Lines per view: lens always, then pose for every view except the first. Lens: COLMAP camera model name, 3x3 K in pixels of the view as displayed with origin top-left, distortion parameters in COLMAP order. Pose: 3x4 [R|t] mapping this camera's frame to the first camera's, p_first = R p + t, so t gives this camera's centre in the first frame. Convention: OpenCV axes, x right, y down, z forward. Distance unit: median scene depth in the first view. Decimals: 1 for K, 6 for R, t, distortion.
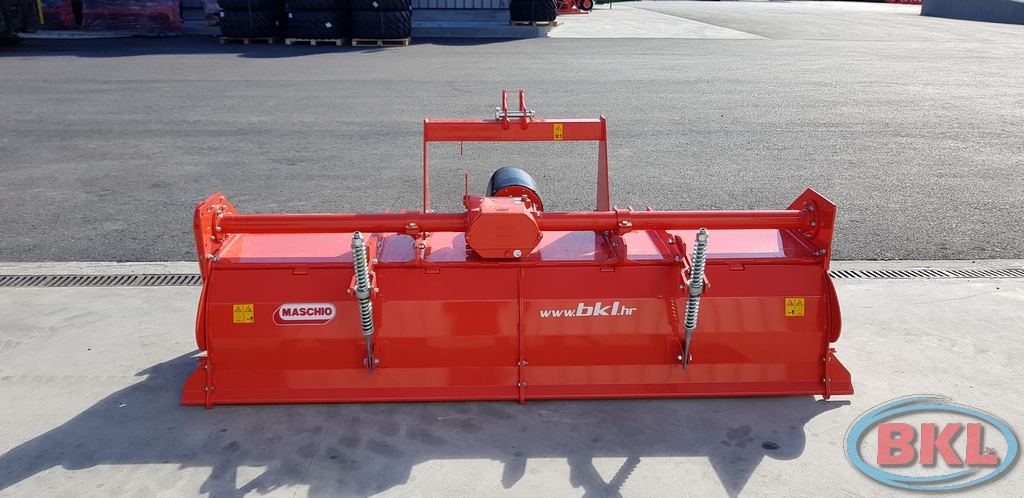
lens RADIAL K [[804.3, 0, 512.0], [0, 804.3, 249.0], [0, 0, 1]] dist [-0.003285, -0.004190]
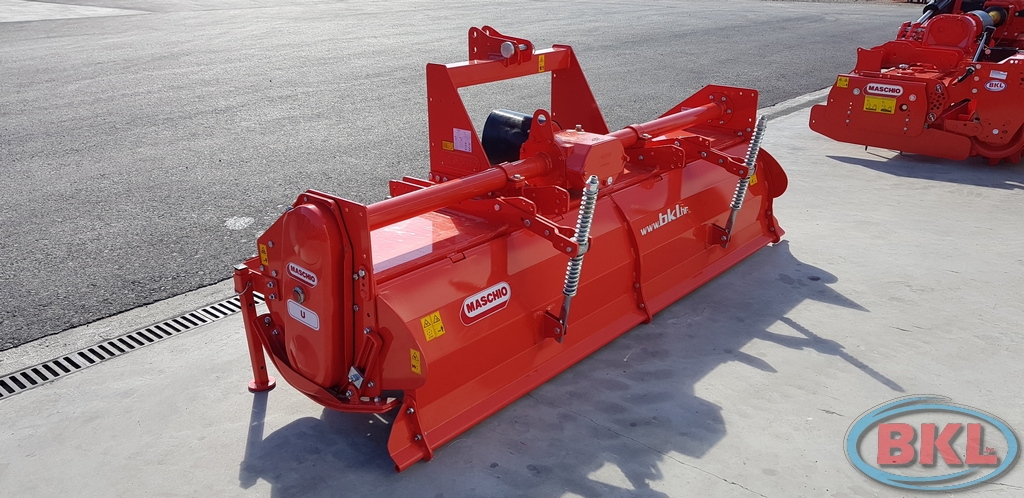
lens RADIAL K [[804.3, 0, 512.0], [0, 804.3, 249.0], [0, 0, 1]] dist [-0.003285, -0.004190]
pose [[0.684154, -0.264798, 0.679570, -0.843092], [0.247673, 0.960744, 0.125016, -0.073400], [-0.685996, 0.082781, 0.722881, 0.410965]]
